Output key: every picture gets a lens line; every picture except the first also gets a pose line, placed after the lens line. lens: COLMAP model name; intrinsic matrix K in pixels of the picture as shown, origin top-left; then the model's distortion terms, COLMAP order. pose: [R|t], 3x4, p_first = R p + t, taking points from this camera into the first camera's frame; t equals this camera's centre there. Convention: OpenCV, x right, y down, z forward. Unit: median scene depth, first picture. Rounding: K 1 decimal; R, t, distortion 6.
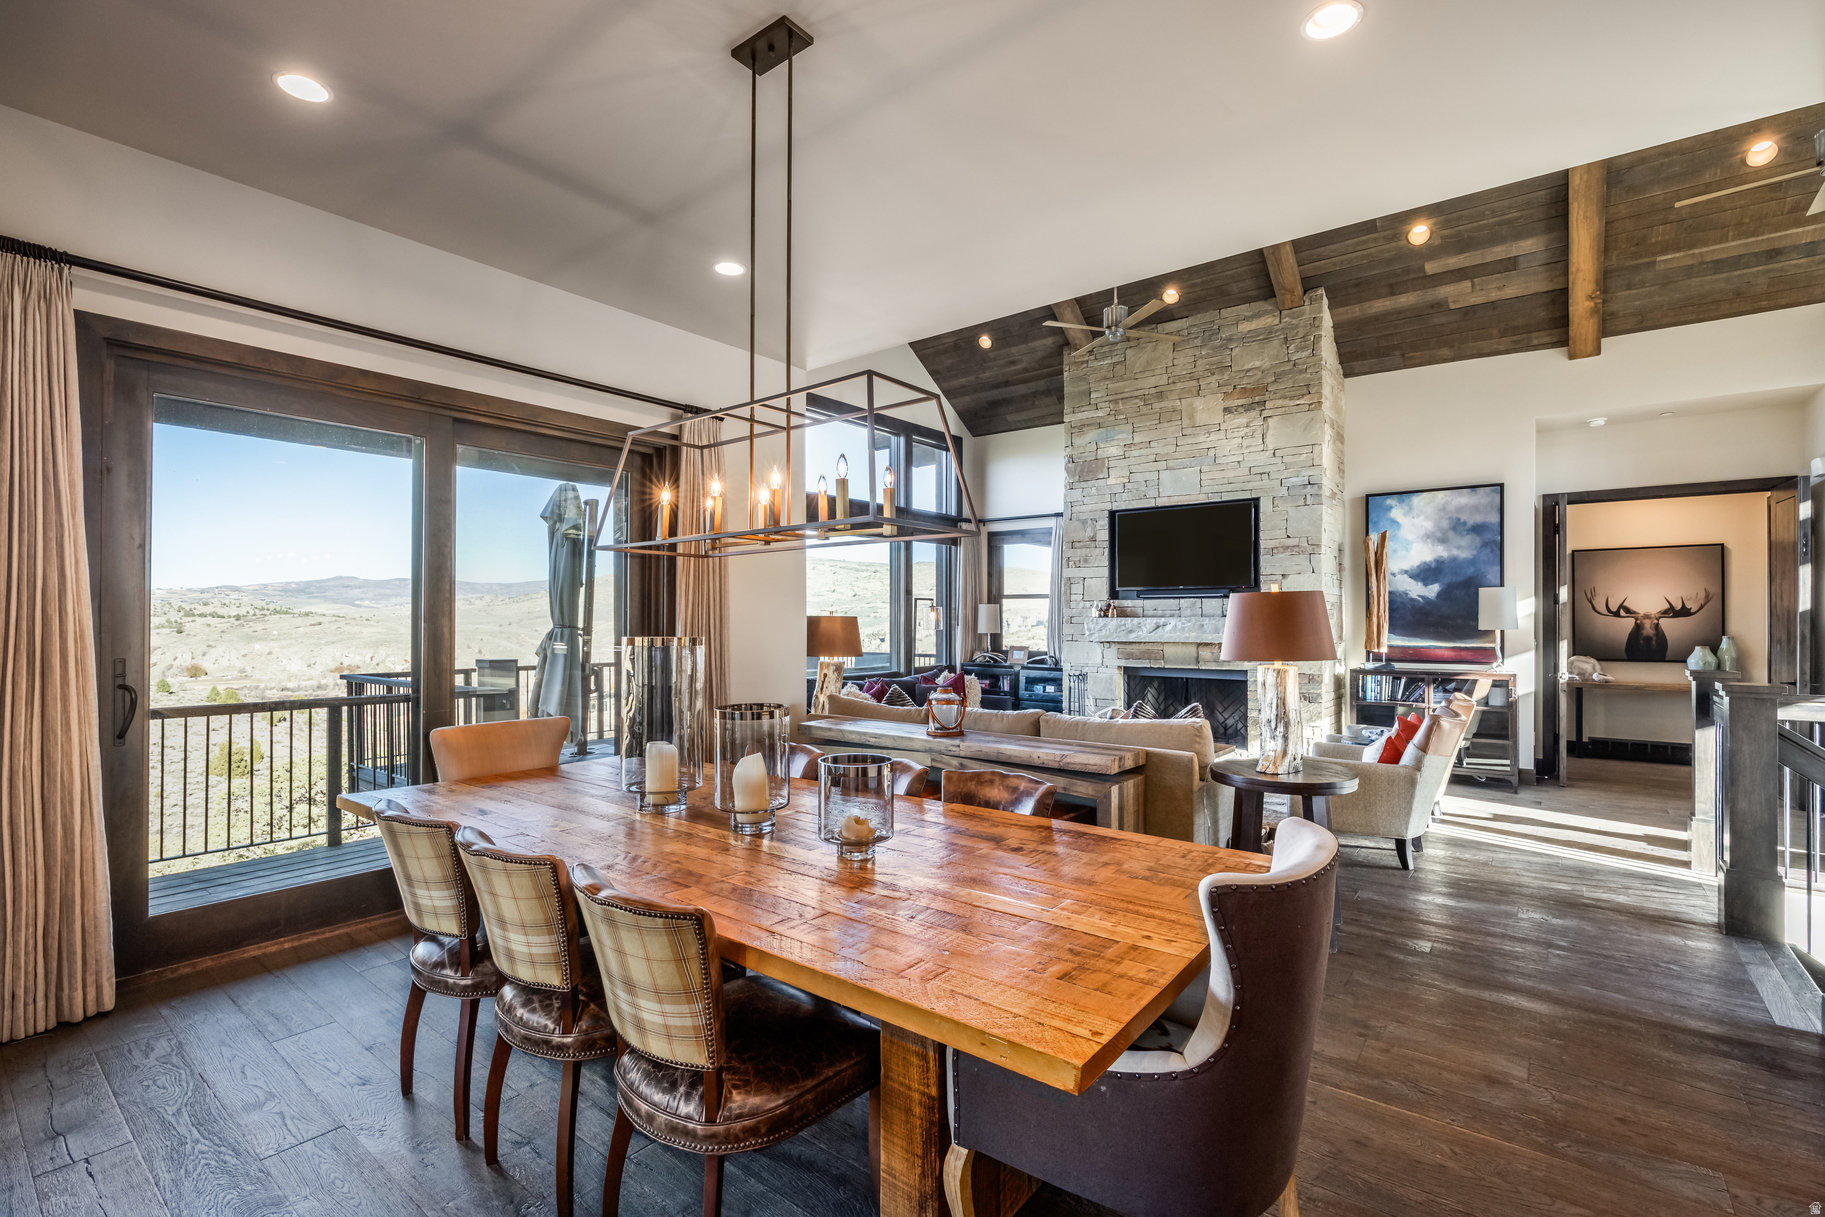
lens RADIAL K [[816.4, 0, 892.7], [0, 816.4, 619.3], [0, 0, 1]] dist [-0.007477, 0.000486]
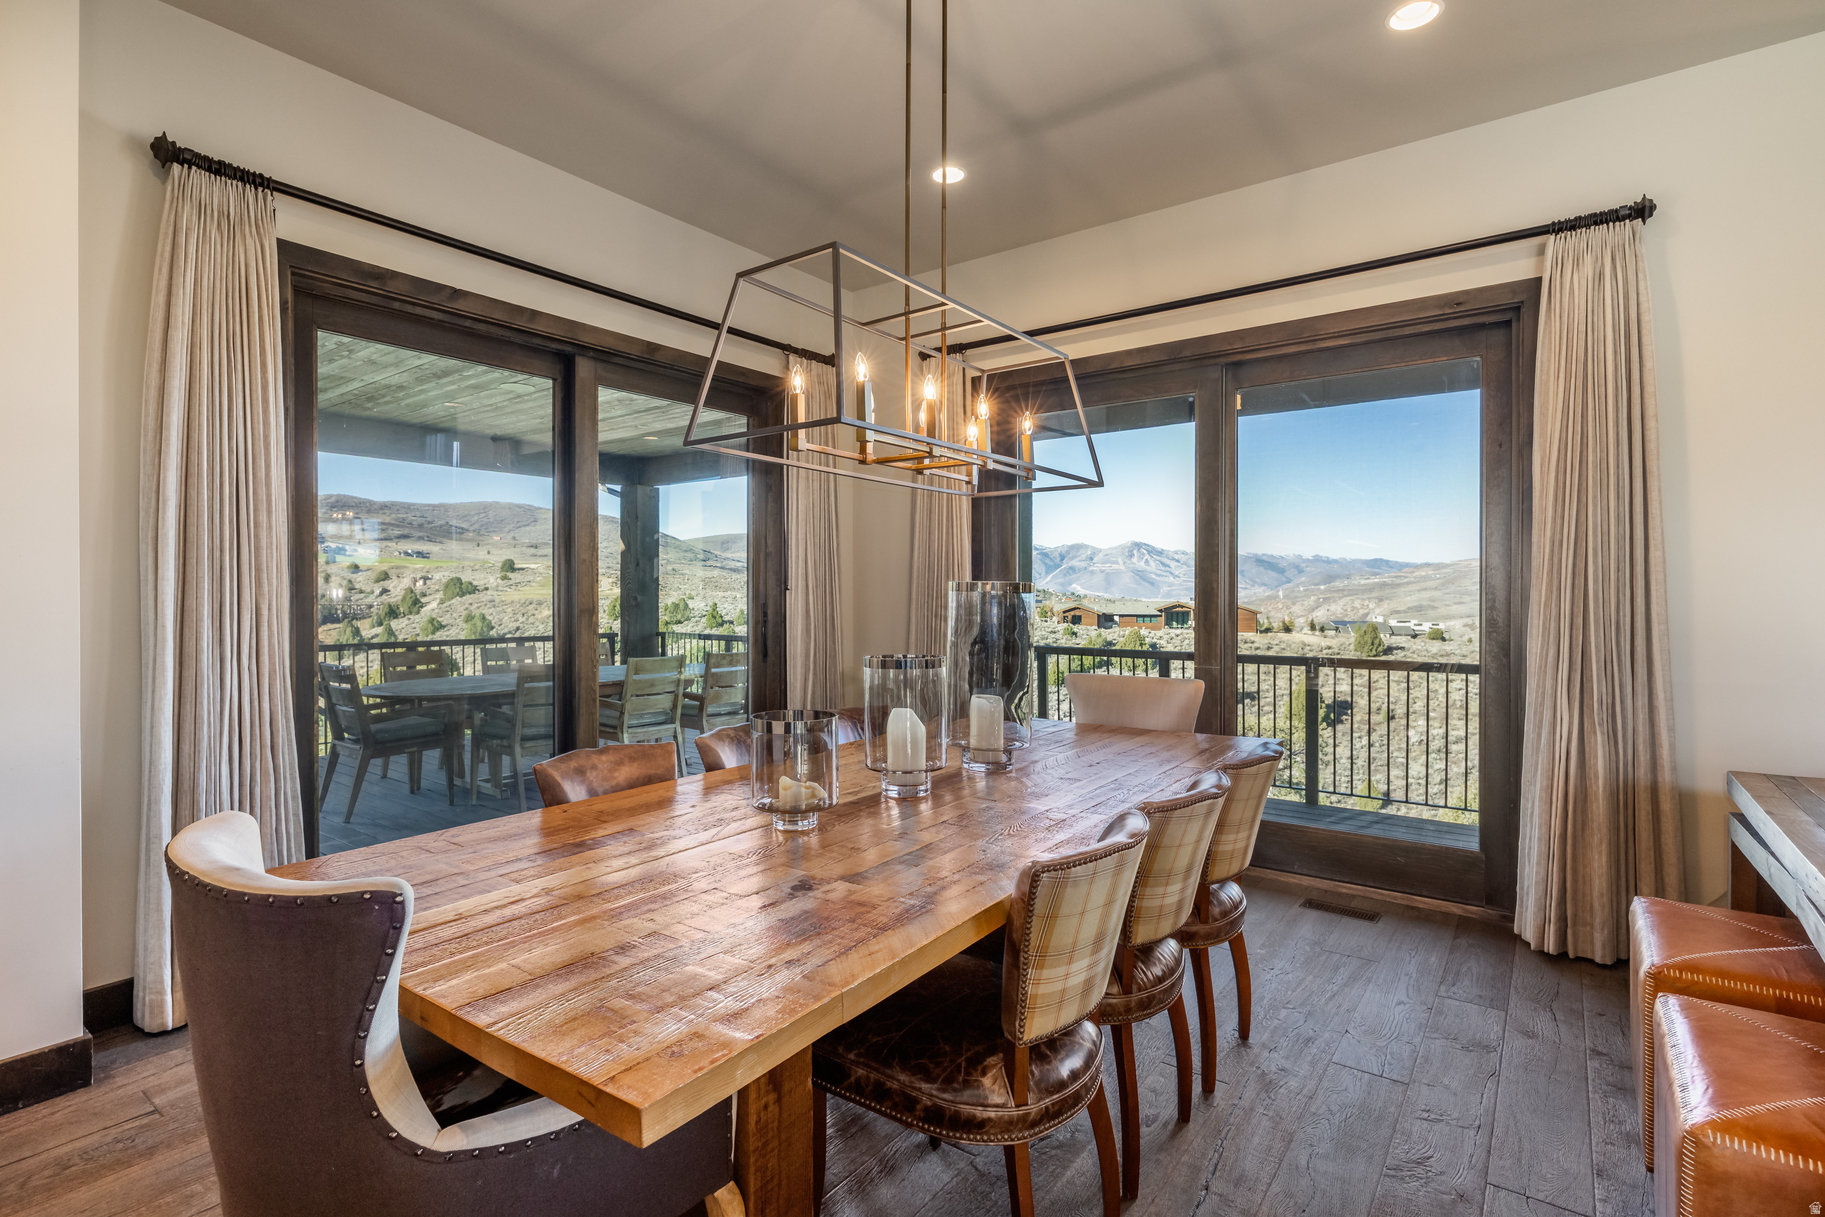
lens RADIAL K [[875.2, 0, 937.9], [0, 875.2, 611.2], [0, 0, 1]] dist [0.017668, 0.000446]
pose [[0.050585, 0.022913, -0.998457, 0.257854], [-0.000575, 0.999737, 0.022914, 0.011127], [0.998720, -0.000585, 0.050585, 0.317174]]
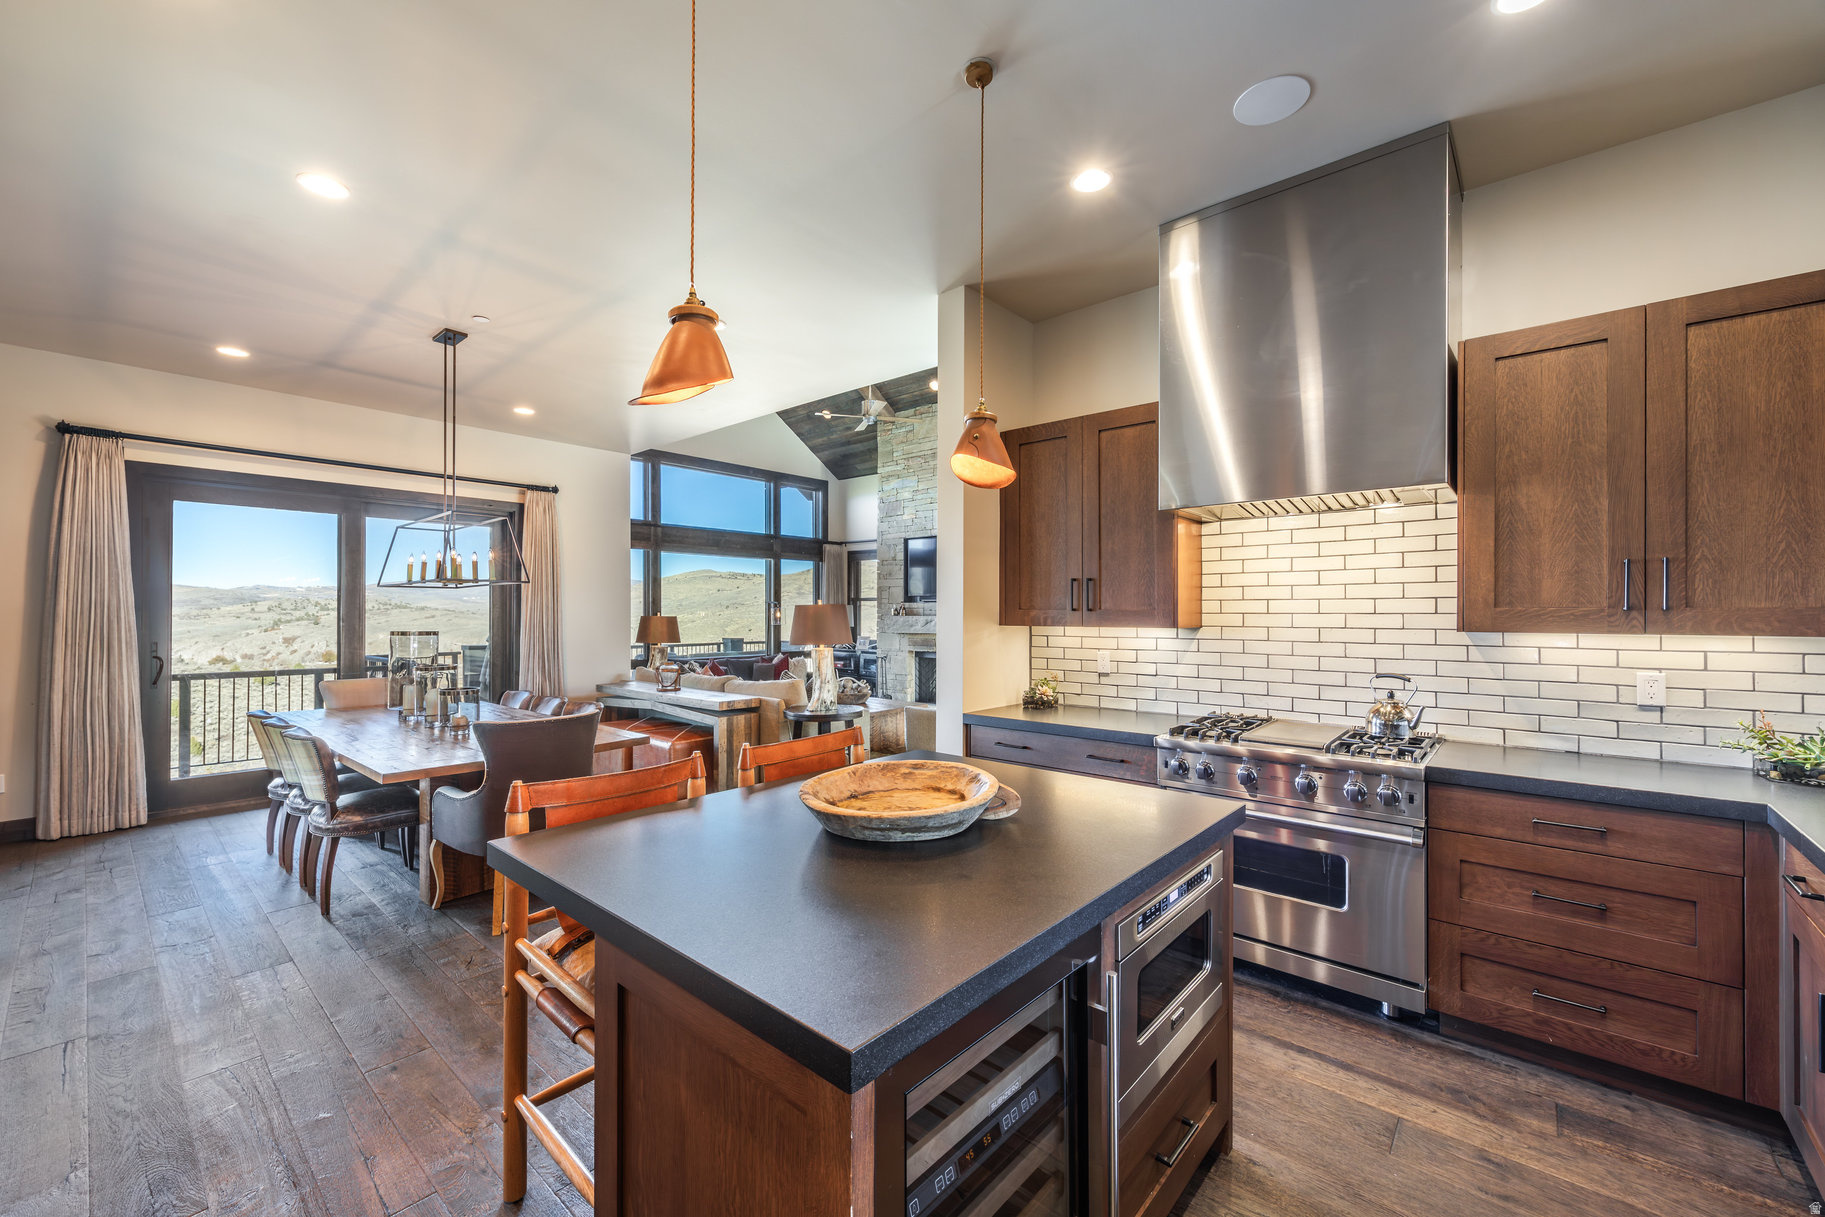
lens RADIAL K [[721.1, 0, 905.0], [0, 721.1, 614.2], [0, 0, 1]] dist [-0.002537, -0.000247]
pose [[0.999348, -0.000125, -0.036097, 0.338297], [0.000201, 0.999998, 0.002106, -0.007795], [0.036097, -0.002112, 0.999346, -0.239961]]
